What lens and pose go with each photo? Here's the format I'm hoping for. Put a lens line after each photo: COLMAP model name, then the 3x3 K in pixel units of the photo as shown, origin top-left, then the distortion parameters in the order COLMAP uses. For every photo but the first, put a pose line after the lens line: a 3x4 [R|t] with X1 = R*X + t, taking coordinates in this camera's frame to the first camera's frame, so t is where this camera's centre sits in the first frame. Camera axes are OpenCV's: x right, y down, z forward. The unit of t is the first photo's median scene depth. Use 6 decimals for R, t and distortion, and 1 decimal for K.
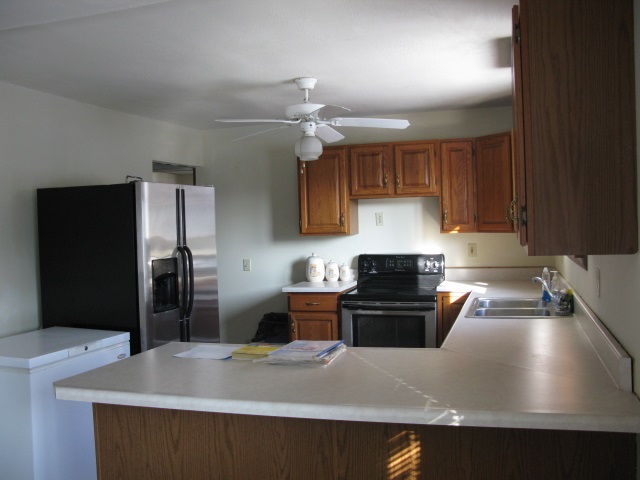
lens RADIAL K [[645.6, 0, 314.9], [0, 645.6, 236.9], [0, 0, 1]] dist [-0.154195, 0.000000]
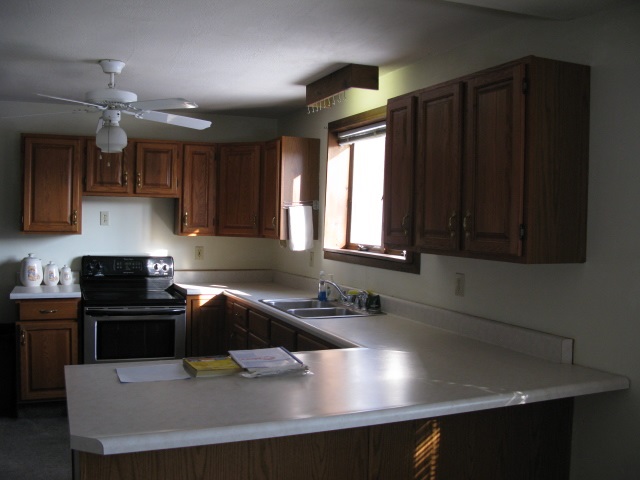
lens RADIAL K [[645.6, 0, 314.9], [0, 645.6, 246.2], [0, 0, 1]] dist [-0.154195, 0.000000]
pose [[0.765906, 0.017352, 0.642719, -0.282596], [-0.027317, 0.999611, 0.005566, -0.000593], [-0.642372, -0.021821, 0.766082, 0.108378]]
